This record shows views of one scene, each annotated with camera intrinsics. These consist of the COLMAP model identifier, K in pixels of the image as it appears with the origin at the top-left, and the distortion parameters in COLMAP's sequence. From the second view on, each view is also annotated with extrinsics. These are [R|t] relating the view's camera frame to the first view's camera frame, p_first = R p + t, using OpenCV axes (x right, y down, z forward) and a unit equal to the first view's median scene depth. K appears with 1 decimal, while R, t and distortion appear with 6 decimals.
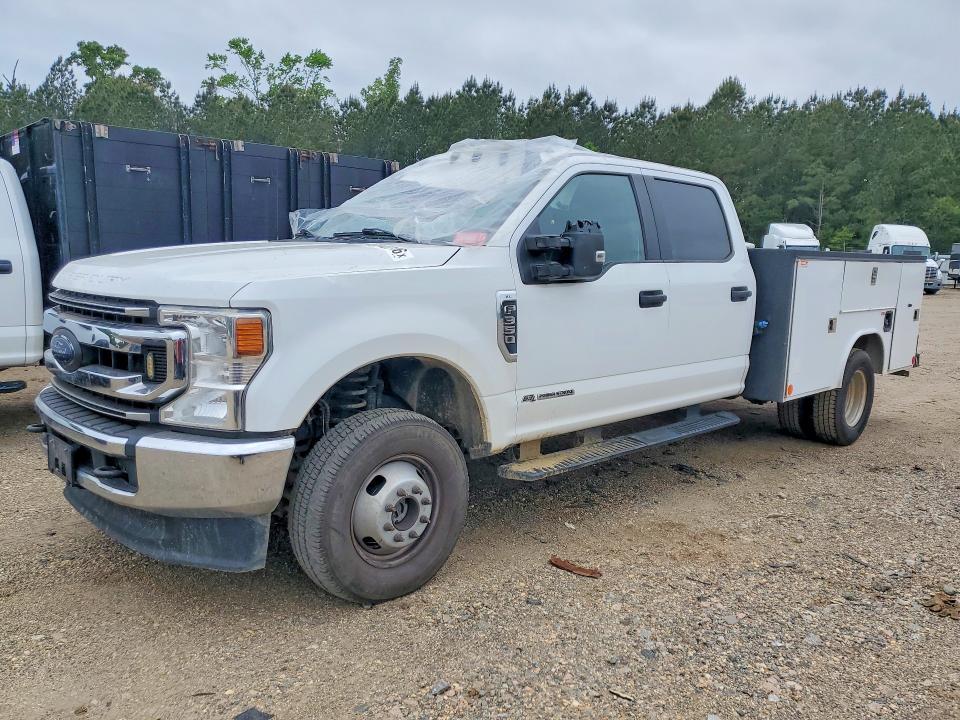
lens RADIAL K [[718.9, 0, 480.0], [0, 718.9, 360.0], [0, 0, 1]] dist [0.094953, -0.096522]
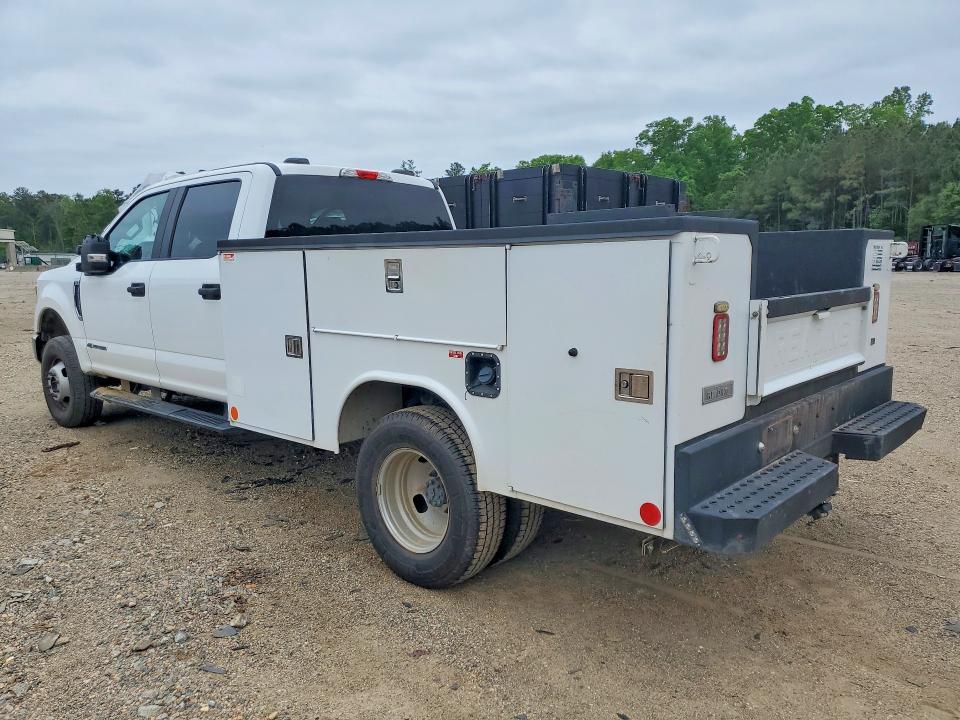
lens RADIAL K [[718.9, 0, 480.0], [0, 718.9, 360.0], [0, 0, 1]] dist [0.094953, -0.096522]
pose [[0.082869, 0.110682, -0.990395, 1.174096], [-0.126528, 0.986939, 0.099709, -0.125793], [0.988496, 0.117050, 0.095791, 1.121606]]
